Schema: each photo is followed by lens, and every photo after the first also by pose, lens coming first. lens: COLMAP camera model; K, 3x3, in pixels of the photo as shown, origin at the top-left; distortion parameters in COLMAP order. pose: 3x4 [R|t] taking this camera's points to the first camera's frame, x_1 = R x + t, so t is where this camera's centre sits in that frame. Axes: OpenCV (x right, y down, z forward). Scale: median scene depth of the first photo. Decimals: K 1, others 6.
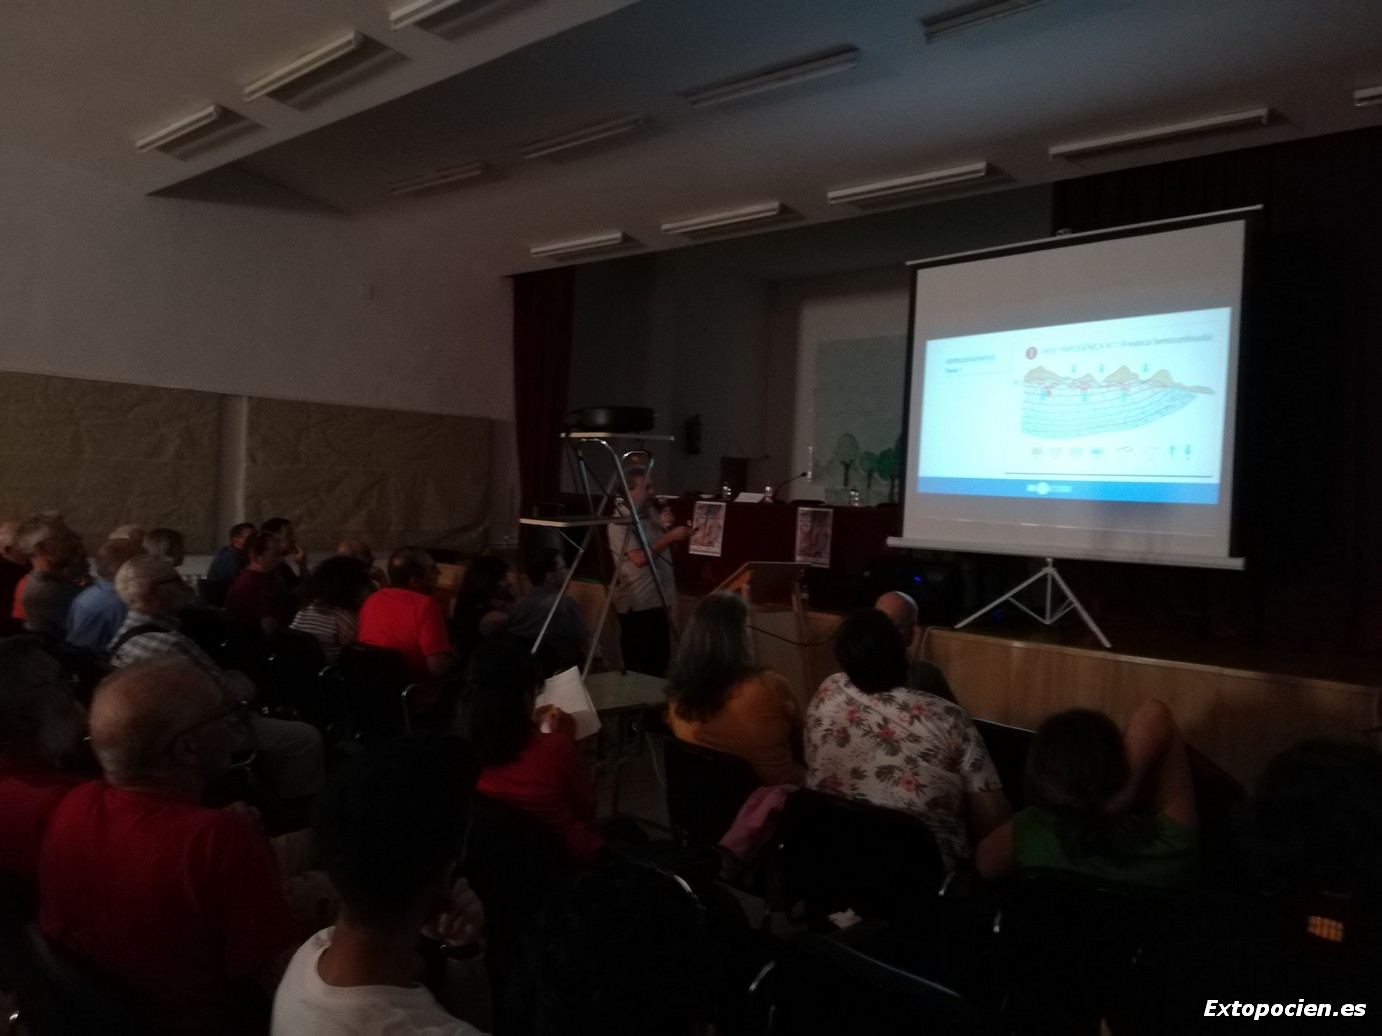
lens RADIAL K [[1029.7, 0, 697.3], [0, 1029.7, 513.1], [0, 0, 1]] dist [0.046007, -0.062875]
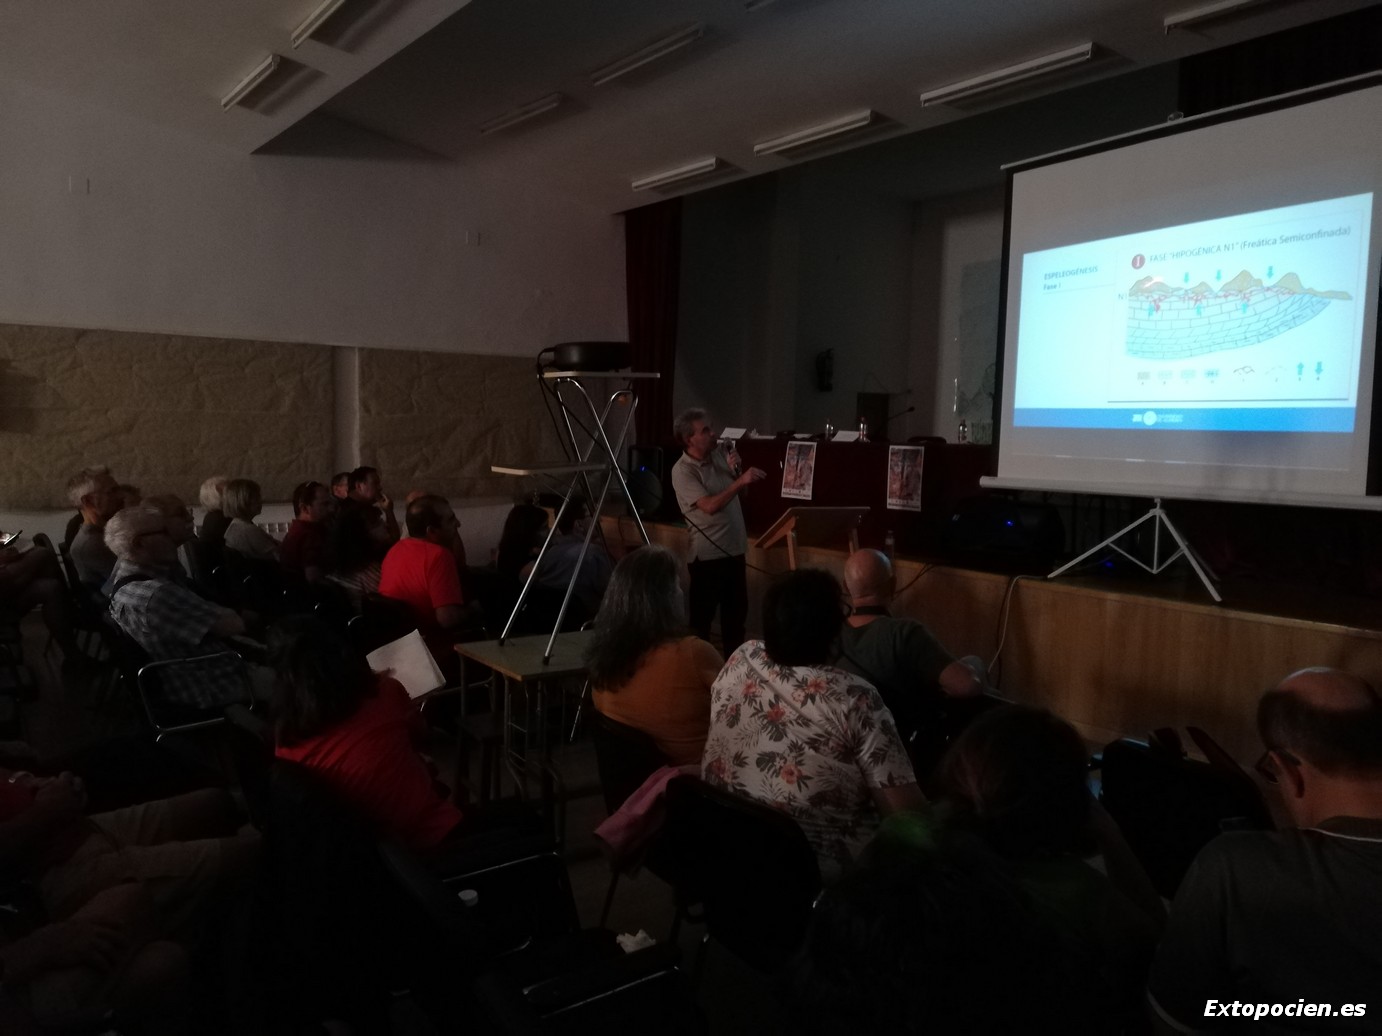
lens RADIAL K [[1029.7, 0, 697.3], [0, 1029.7, 513.1], [0, 0, 1]] dist [0.046007, -0.062875]
pose [[0.982549, -0.008642, -0.185804, 0.120423], [0.019483, 0.998207, 0.056598, -0.001134], [0.184982, -0.059230, 0.980955, 0.068973]]
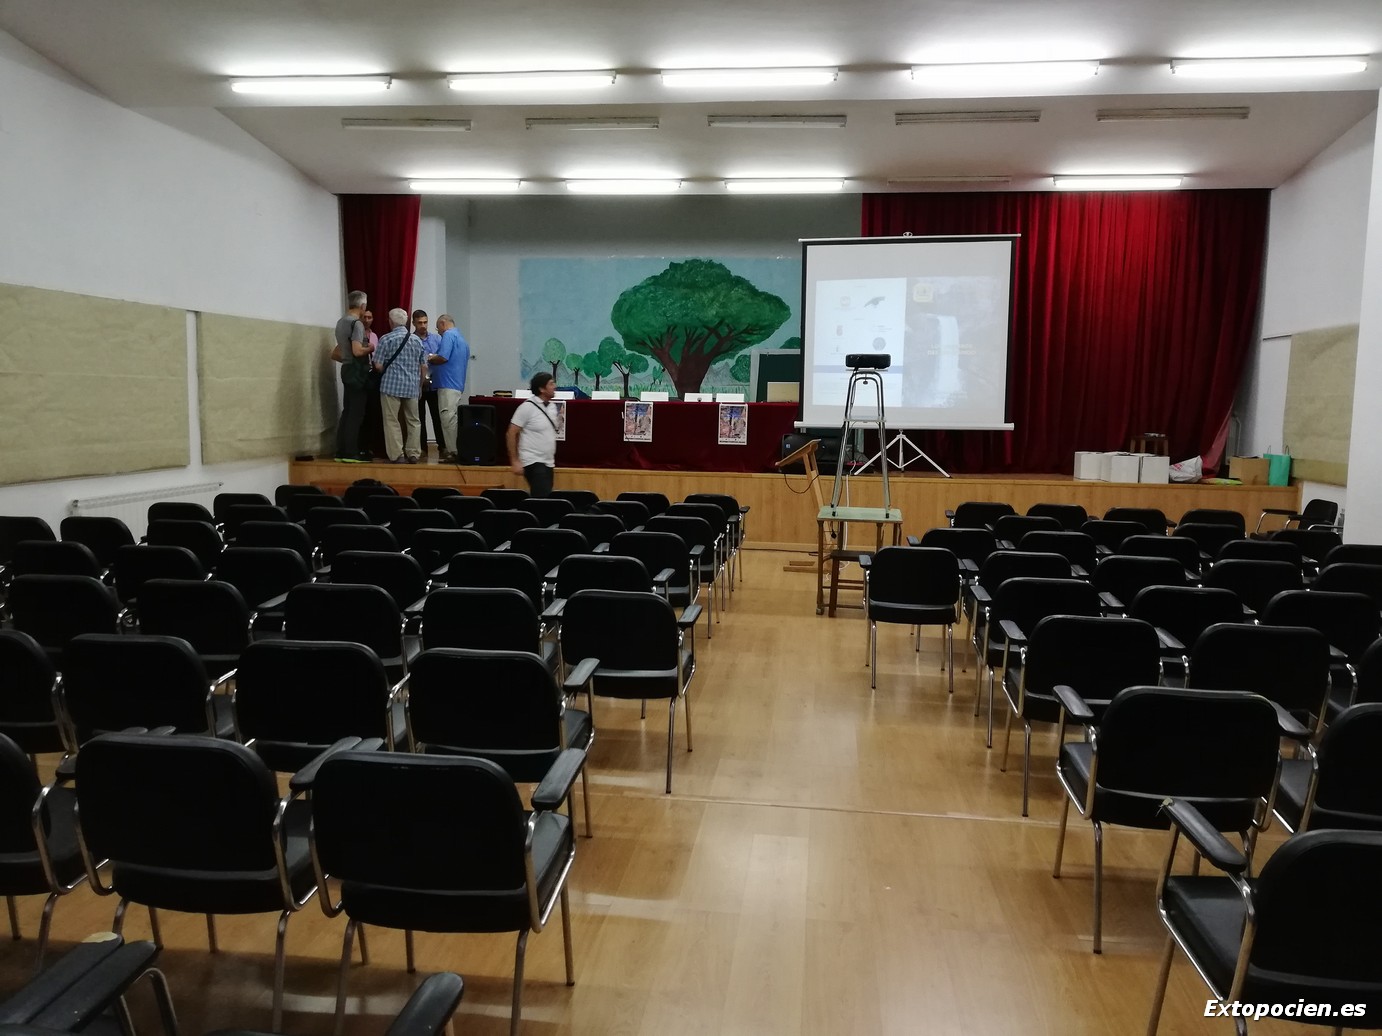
lens RADIAL K [[1029.7, 0, 697.3], [0, 1029.7, 513.1], [0, 0, 1]] dist [0.046007, -0.062875]
pose [[0.813947, -0.094751, 0.573161, -0.921056], [0.029080, 0.992018, 0.122698, -0.038004], [-0.580212, -0.083202, 0.810205, -0.198426]]
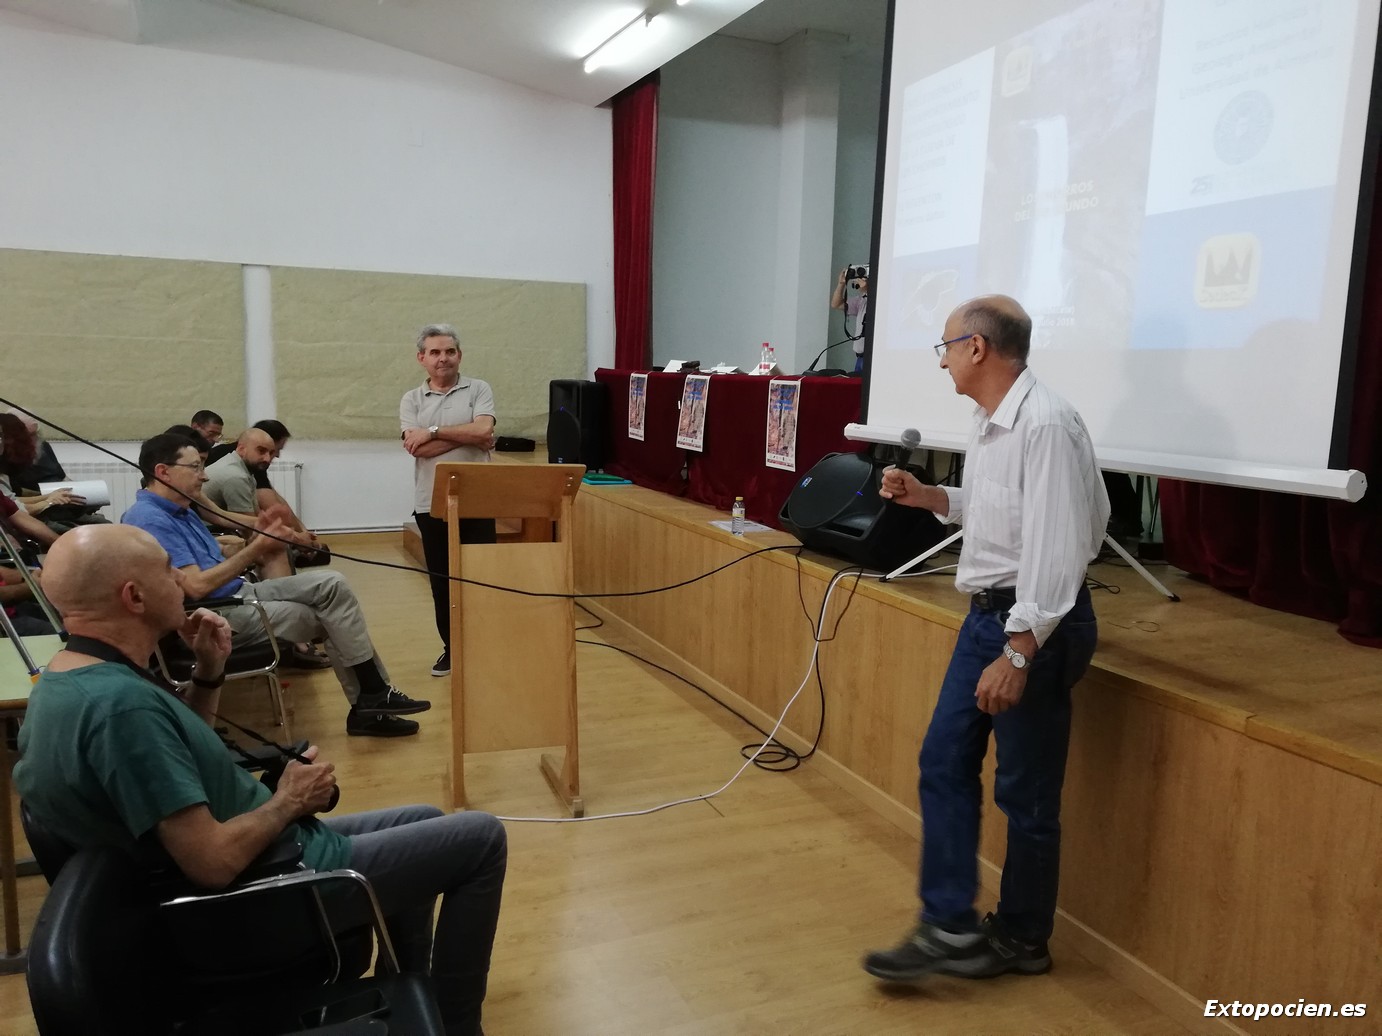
lens RADIAL K [[1029.7, 0, 697.3], [0, 1029.7, 513.1], [0, 0, 1]] dist [0.046007, -0.062875]
pose [[0.916958, 0.037699, -0.397198, 0.389138], [0.003872, 0.994638, 0.103343, 0.013508], [0.398964, -0.096300, 0.911896, 0.431827]]
